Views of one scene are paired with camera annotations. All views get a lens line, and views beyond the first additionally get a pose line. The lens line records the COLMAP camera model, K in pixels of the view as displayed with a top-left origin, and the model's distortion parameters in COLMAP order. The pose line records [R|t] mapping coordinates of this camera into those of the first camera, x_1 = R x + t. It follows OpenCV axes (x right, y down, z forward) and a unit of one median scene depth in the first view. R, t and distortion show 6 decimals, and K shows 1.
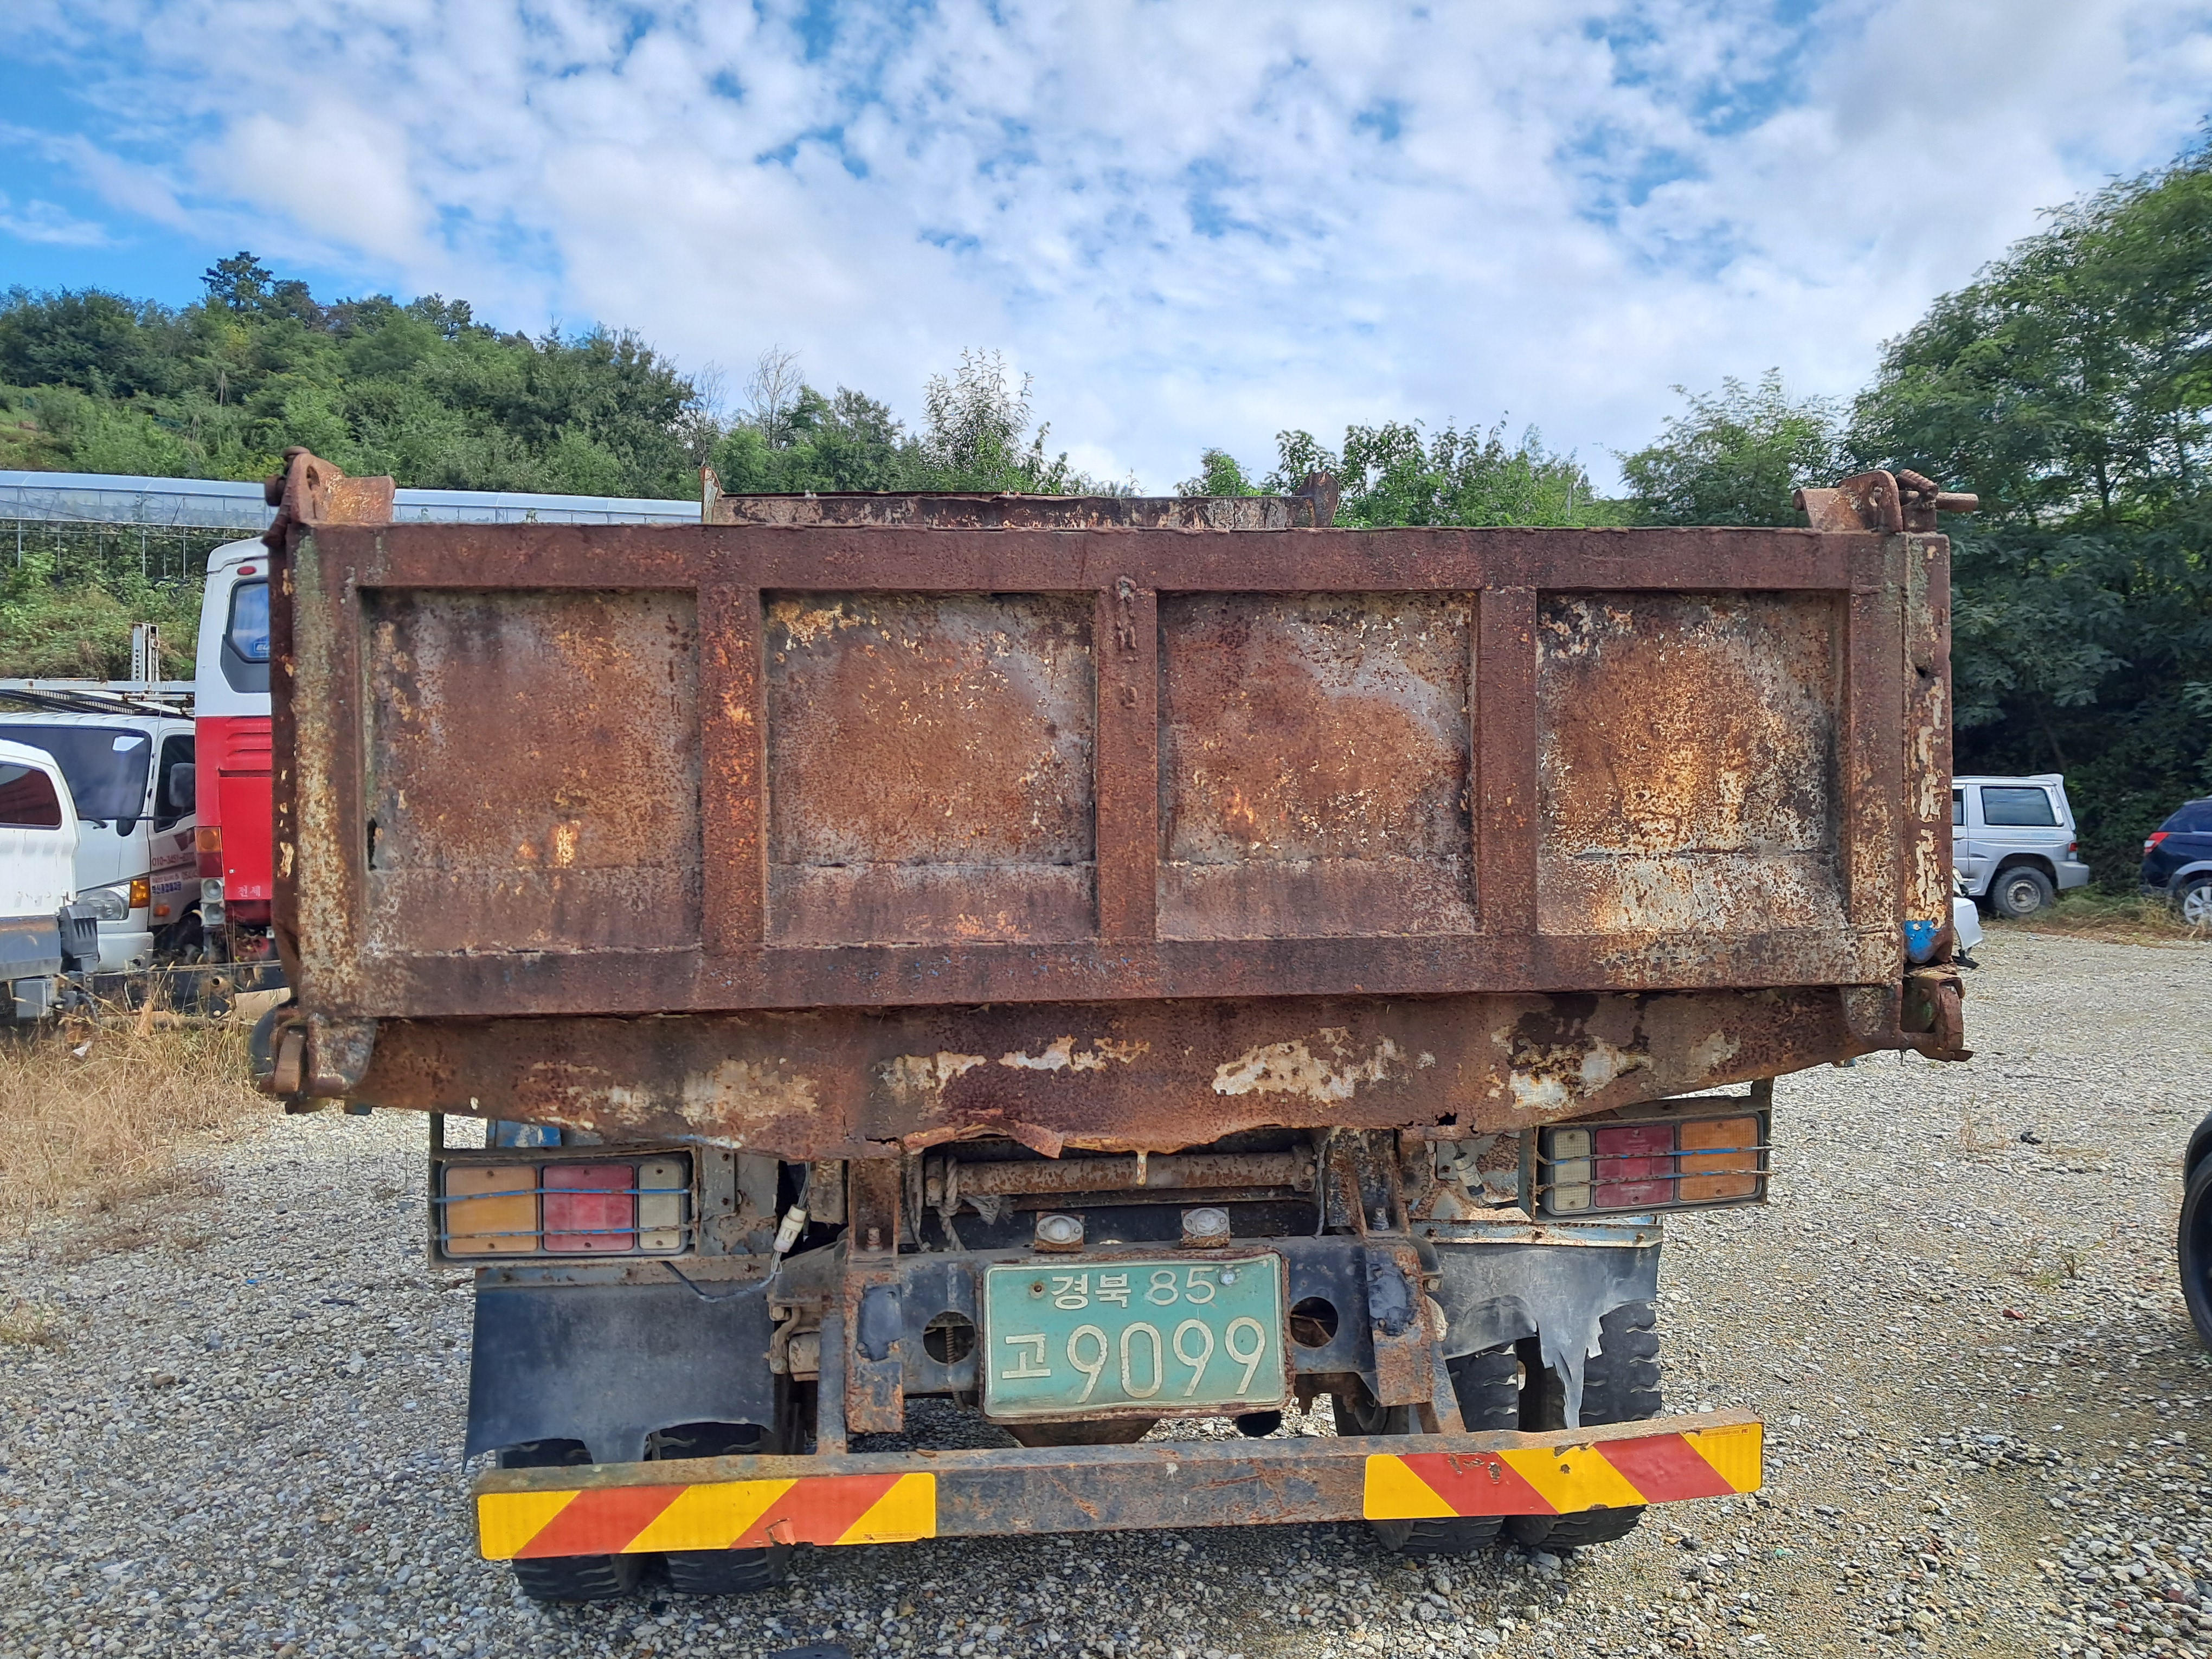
lens RADIAL K [[1727.5, 0, 1126.0], [0, 1727.5, 842.8], [0, 0, 1]] dist [0.051454, -0.061258]
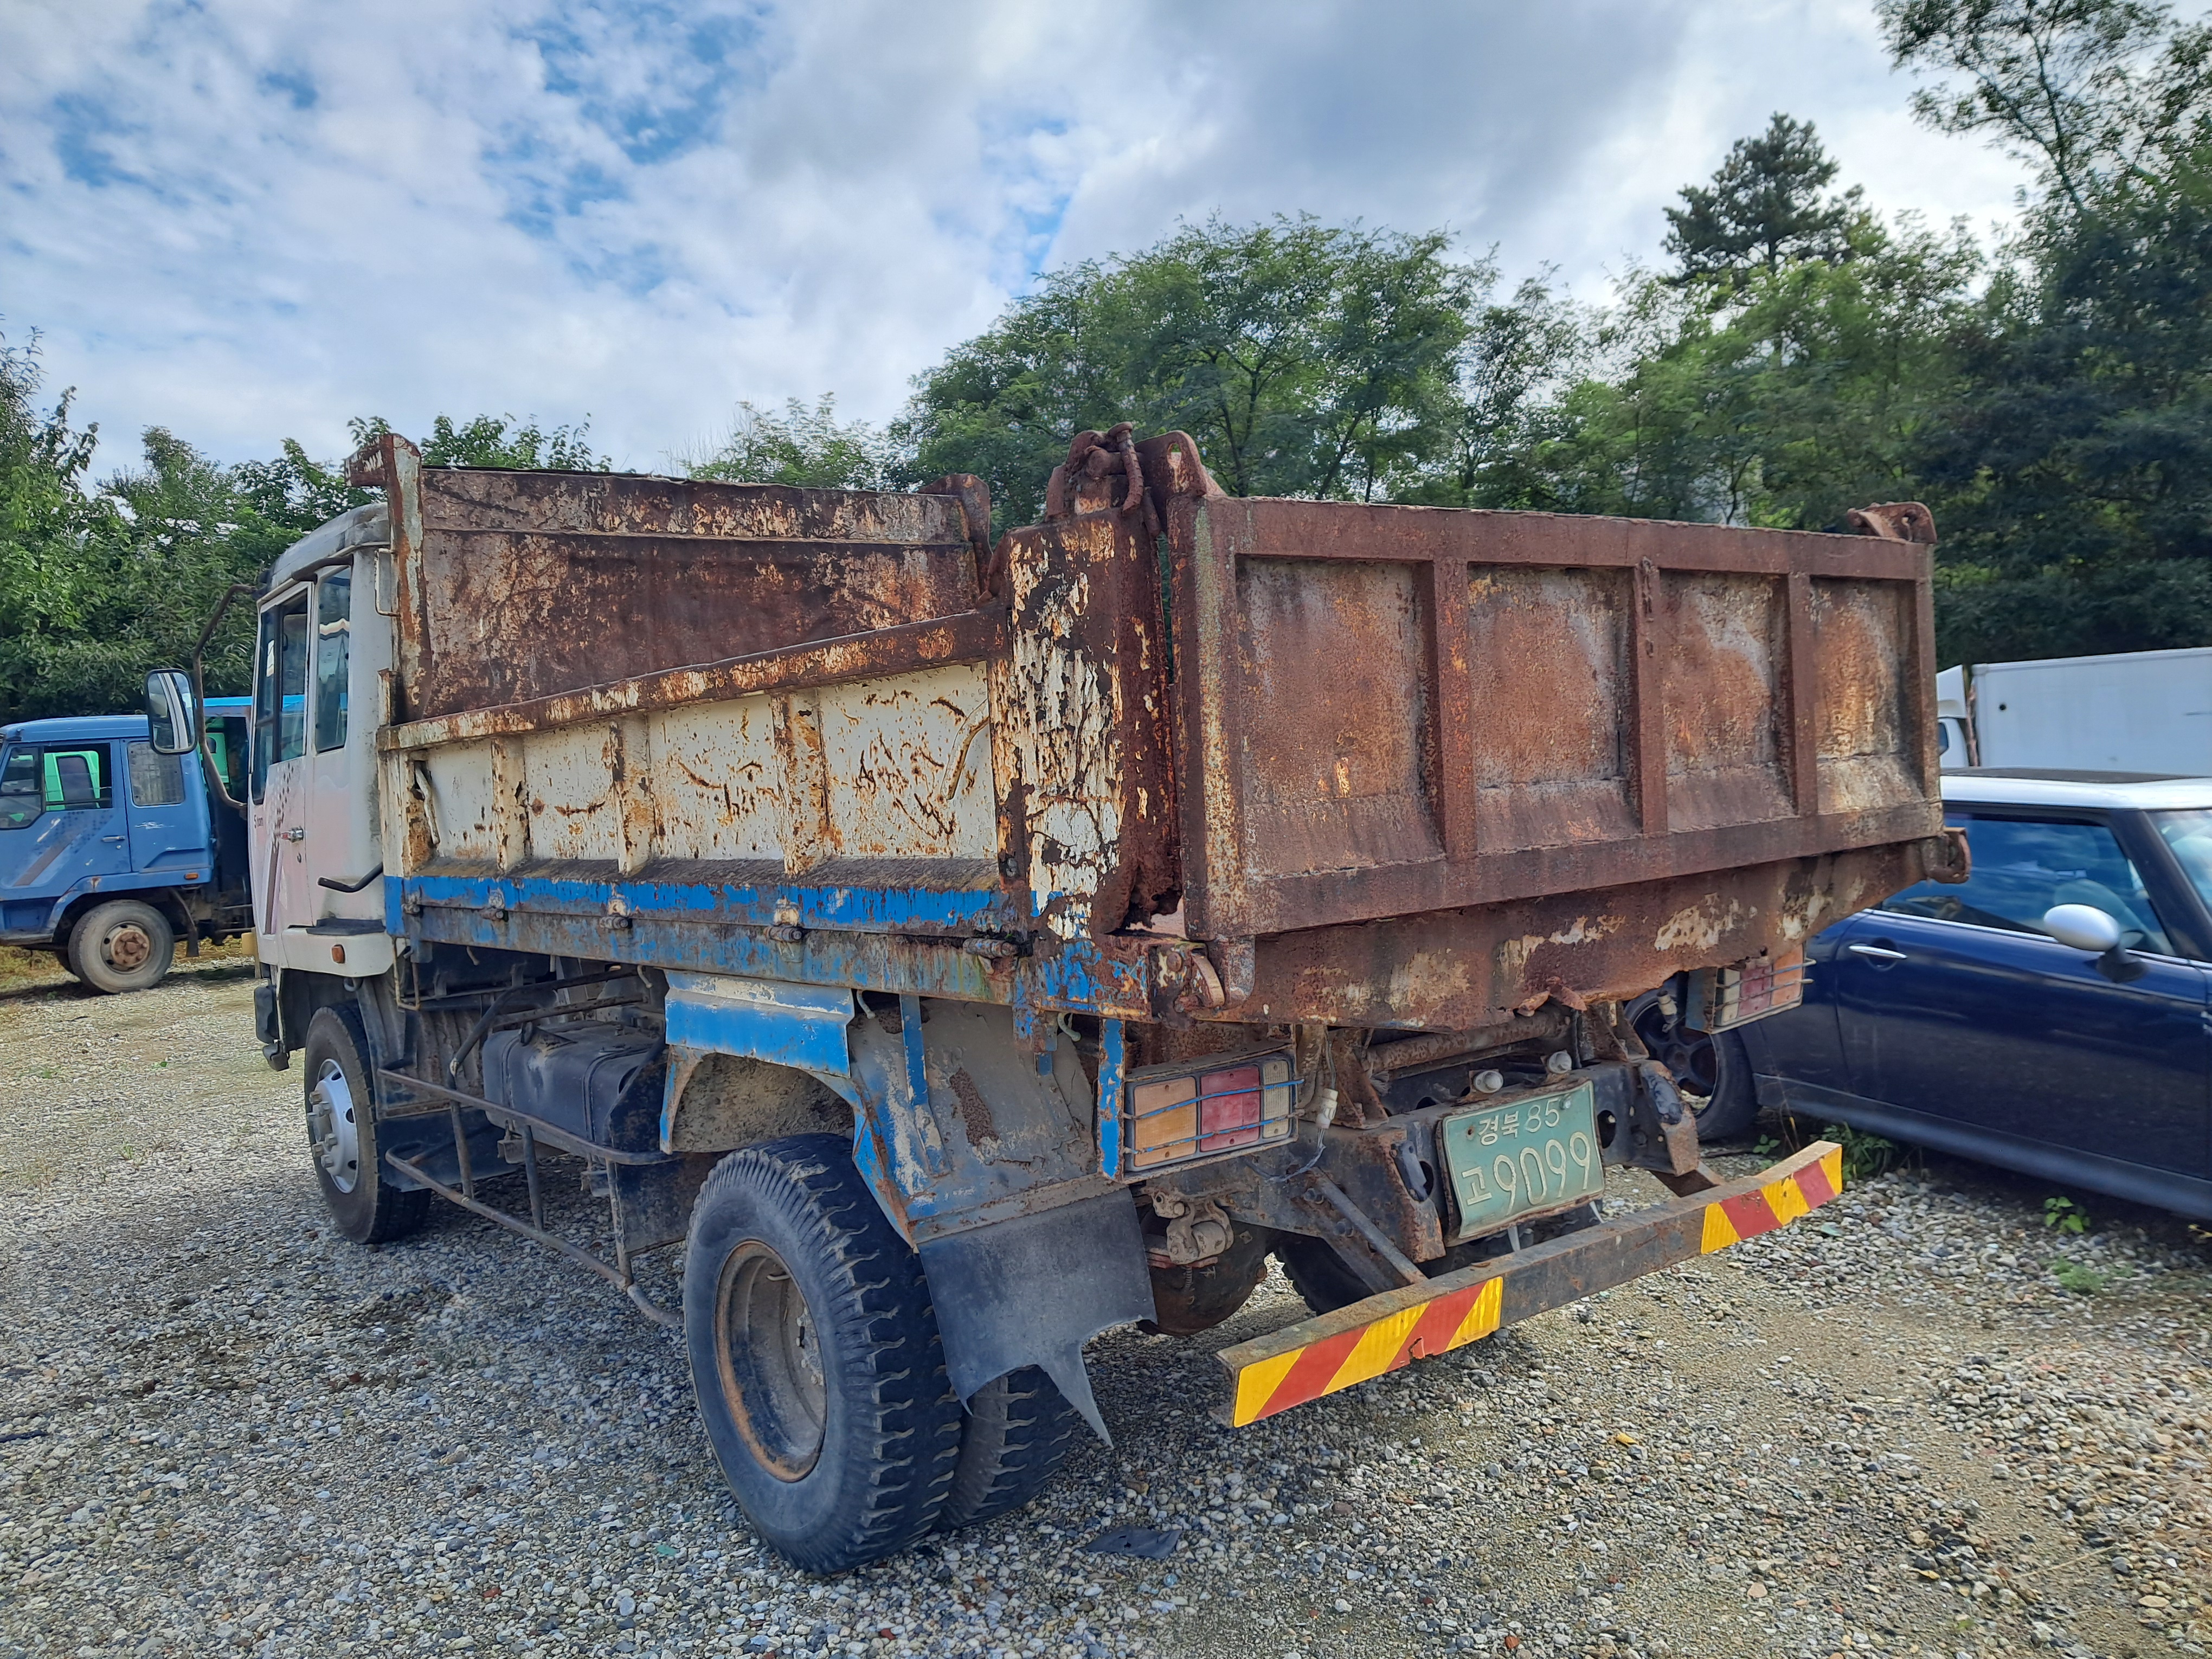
lens RADIAL K [[1727.5, 0, 1063.1], [0, 1727.5, 837.6], [0, 0, 1]] dist [0.051454, -0.061258]
pose [[0.844597, -0.059695, 0.532064, -1.024725], [0.063280, 0.997929, 0.011511, 0.014832], [-0.531650, 0.023947, 0.846626, 0.104792]]
